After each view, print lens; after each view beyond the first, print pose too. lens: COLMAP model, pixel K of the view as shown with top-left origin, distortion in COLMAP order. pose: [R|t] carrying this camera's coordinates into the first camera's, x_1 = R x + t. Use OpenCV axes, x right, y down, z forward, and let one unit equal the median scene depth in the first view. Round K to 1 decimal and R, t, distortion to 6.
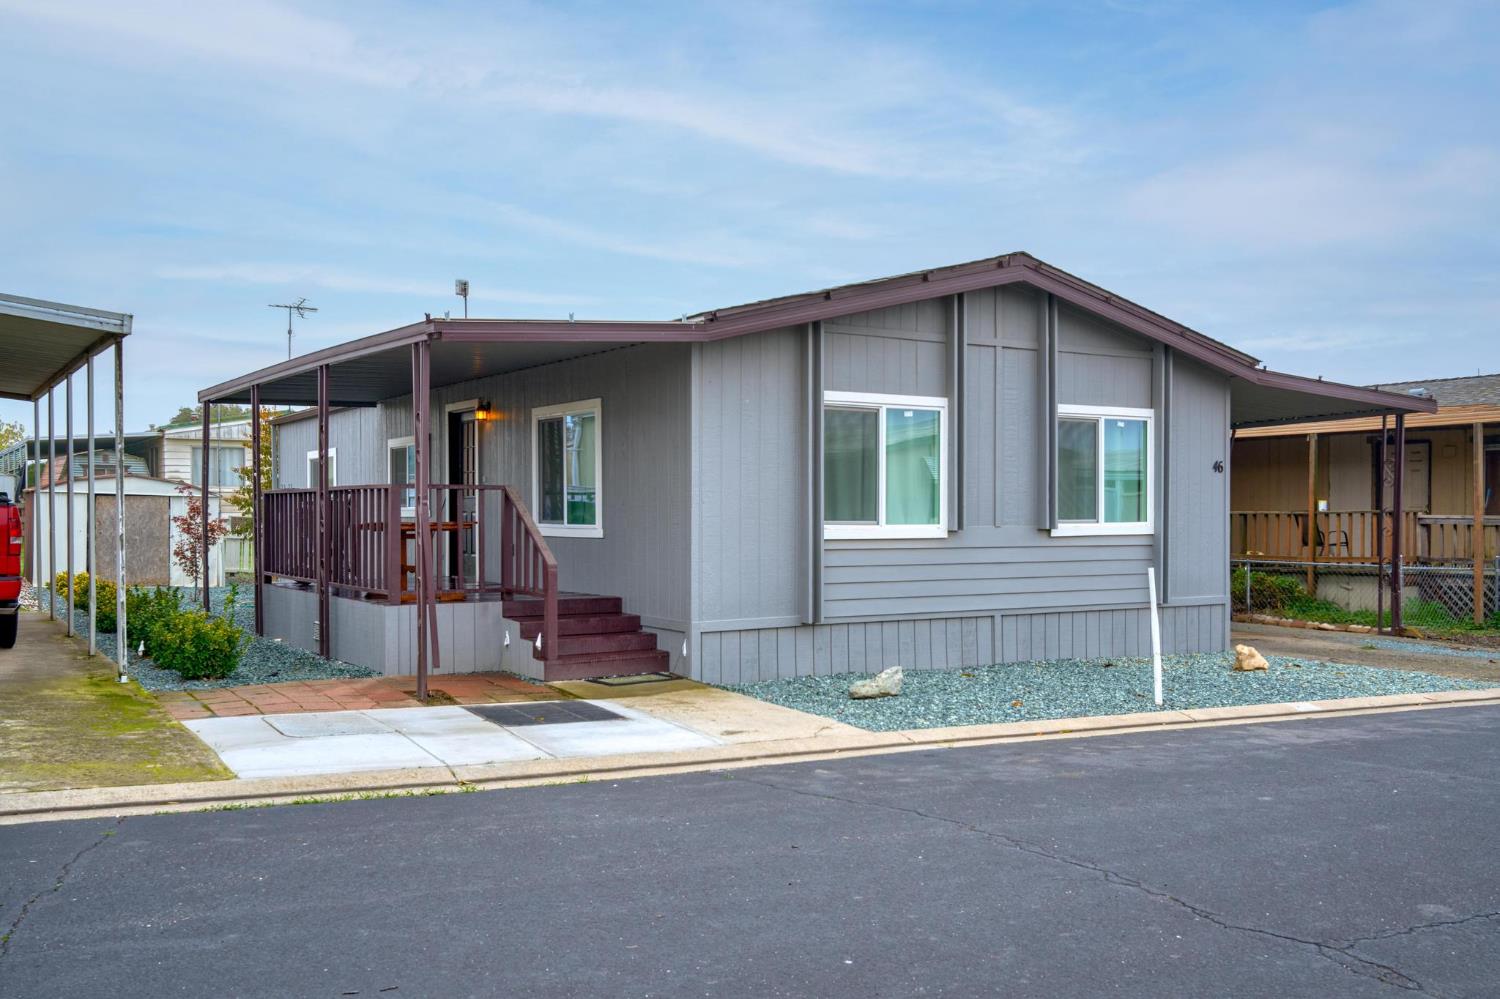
lens RADIAL K [[1344.4, 0, 745.3], [0, 1344.4, 525.6], [0, 0, 1]] dist [0.043425, 0.003409]
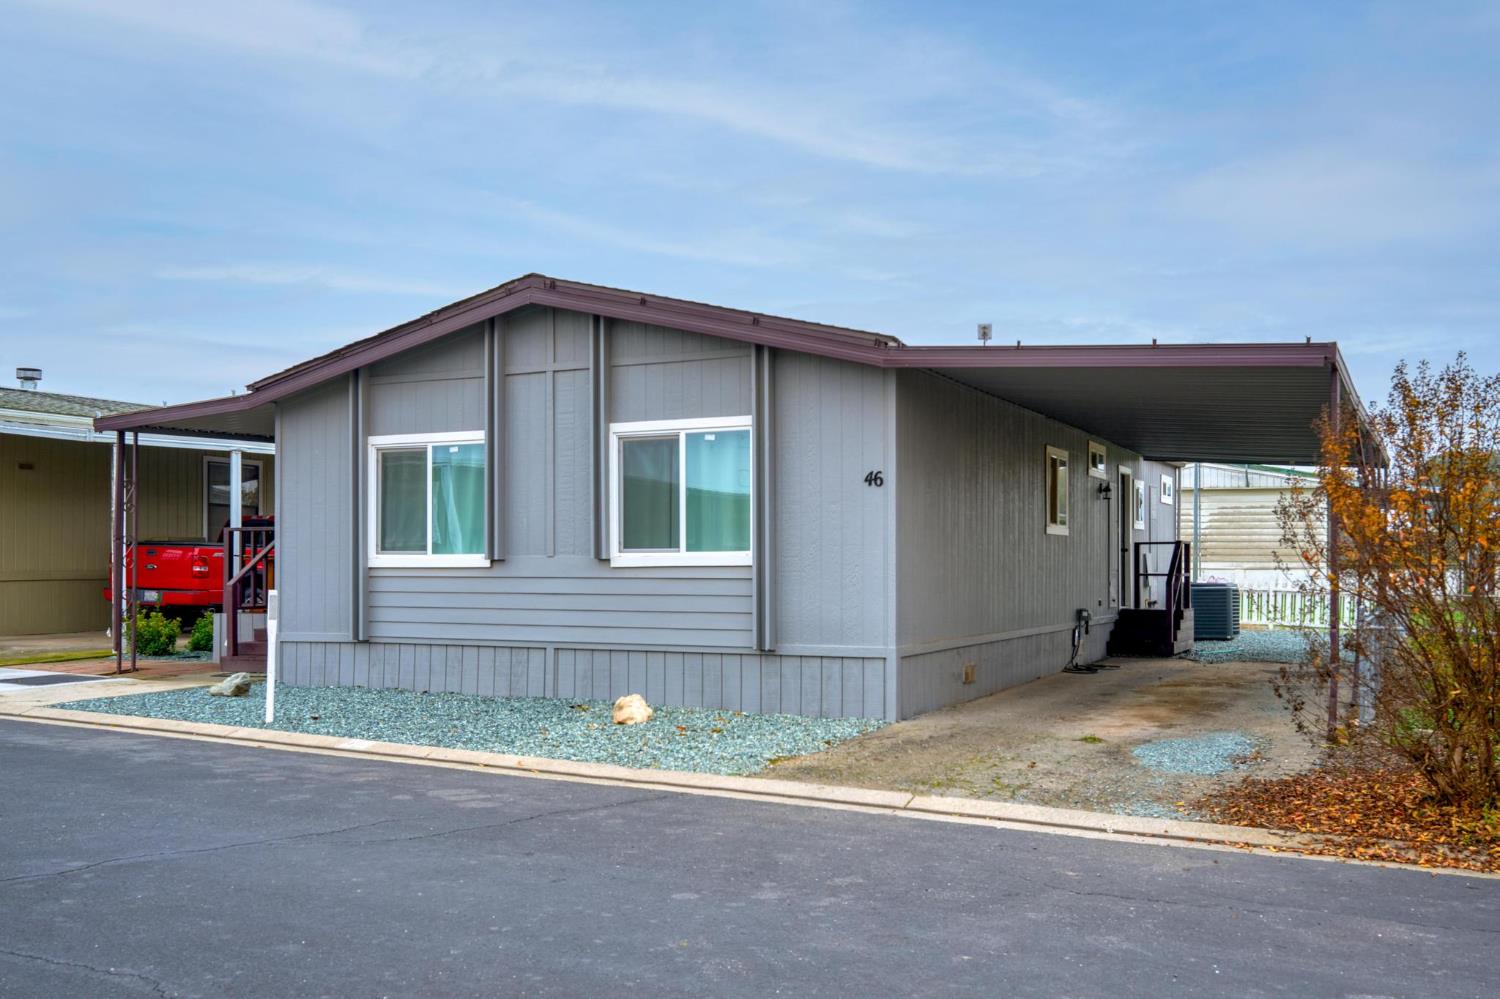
lens RADIAL K [[1450.7, 0, 750.7], [0, 1450.7, 550.5], [0, 0, 1]] dist [0.044282, 0.005079]
pose [[0.515843, -0.009652, -0.856629, 1.179667], [-0.007174, 0.999853, -0.015586, 0.012074], [0.856653, 0.014186, 0.515698, 0.594638]]
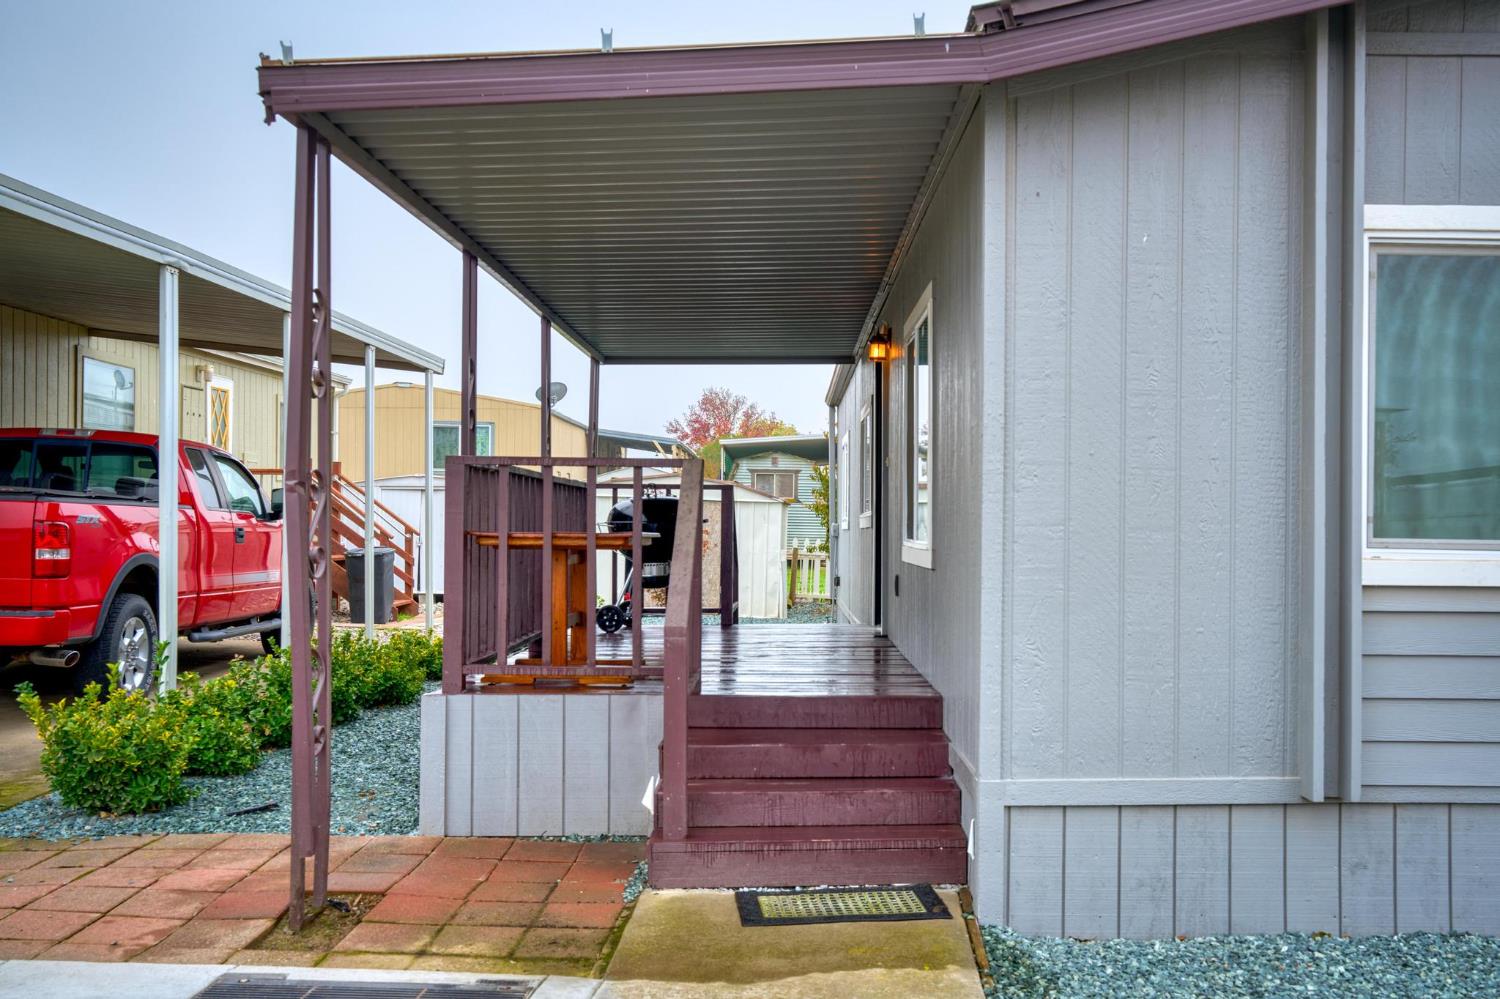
lens RADIAL K [[1444.1, 0, 847.1], [0, 1444.1, 523.6], [0, 0, 1]] dist [0.001087, 0.002716]
pose [[0.865097, 0.007165, -0.501553, 0.127107], [-0.013590, 0.999866, -0.009155, -0.001414], [0.501421, 0.014736, 0.865078, 0.522500]]
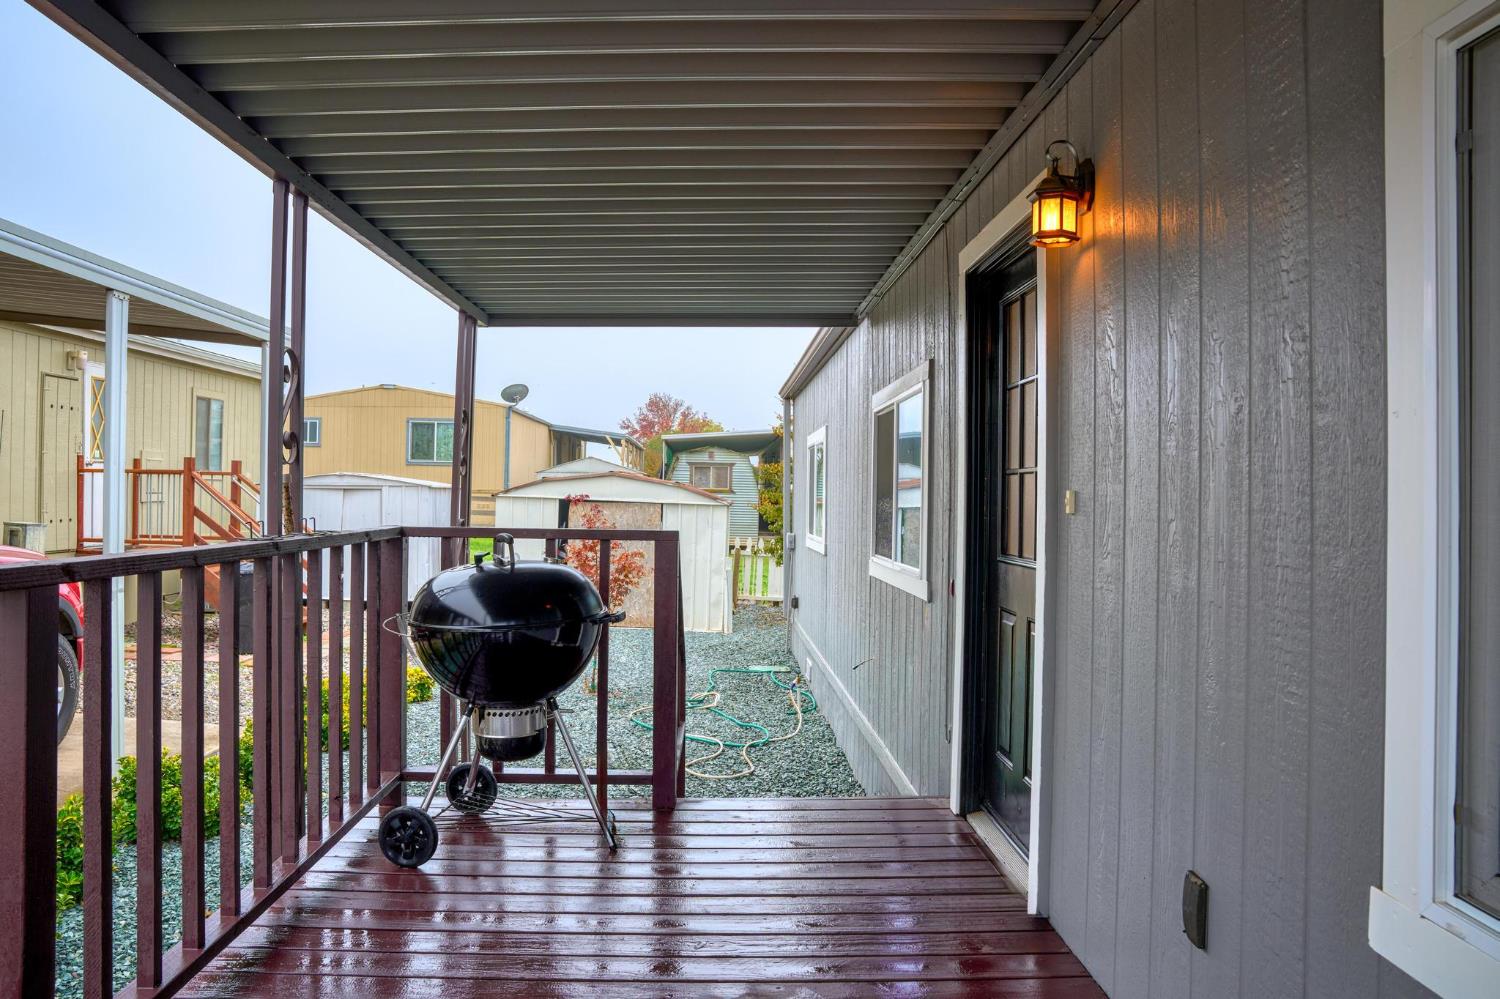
lens RADIAL K [[1070.6, 0, 706.3], [0, 1070.6, 495.8], [0, 0, 1]] dist [-0.074777, -0.000603]
pose [[0.840418, 0.012513, -0.541794, -0.172118], [-0.020825, 0.999741, -0.009214, -0.038056], [0.541538, 0.019027, 0.840461, 0.951786]]
